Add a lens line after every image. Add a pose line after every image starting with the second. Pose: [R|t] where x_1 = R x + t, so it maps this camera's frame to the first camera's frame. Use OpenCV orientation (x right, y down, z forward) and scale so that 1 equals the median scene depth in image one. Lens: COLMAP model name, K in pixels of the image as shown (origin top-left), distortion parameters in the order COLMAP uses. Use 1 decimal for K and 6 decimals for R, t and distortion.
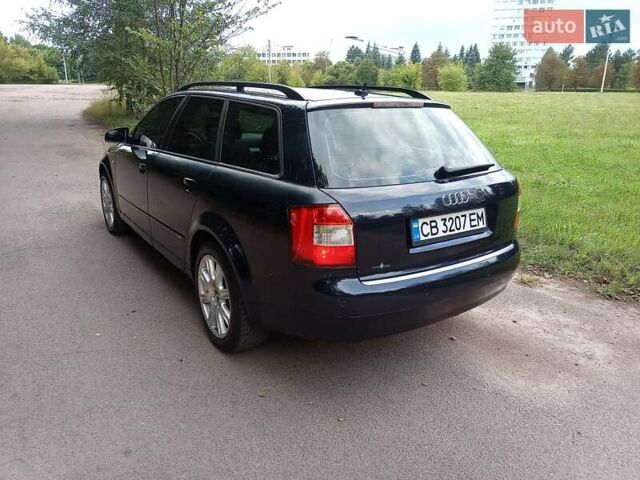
lens RADIAL K [[474.9, 0, 317.2], [0, 474.9, 242.4], [0, 0, 1]] dist [0.067542, -0.063371]
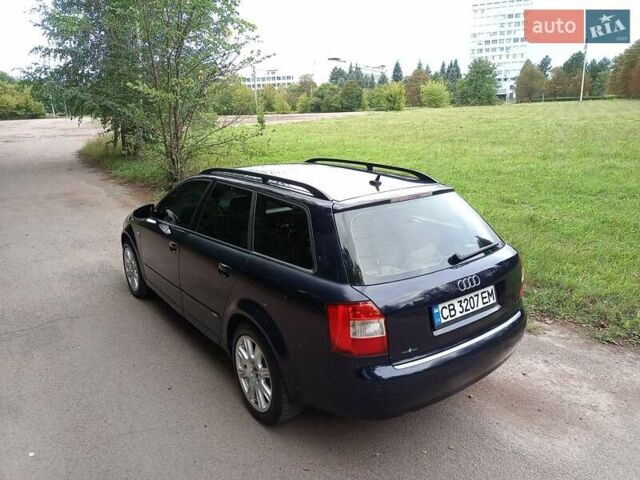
lens RADIAL K [[474.9, 0, 317.2], [0, 474.9, 242.4], [0, 0, 1]] dist [0.067542, -0.063371]
pose [[0.998559, -0.051053, 0.016558, -0.053083], [0.051648, 0.997952, -0.037728, -0.102504], [-0.014598, 0.038529, 0.999151, -0.084056]]
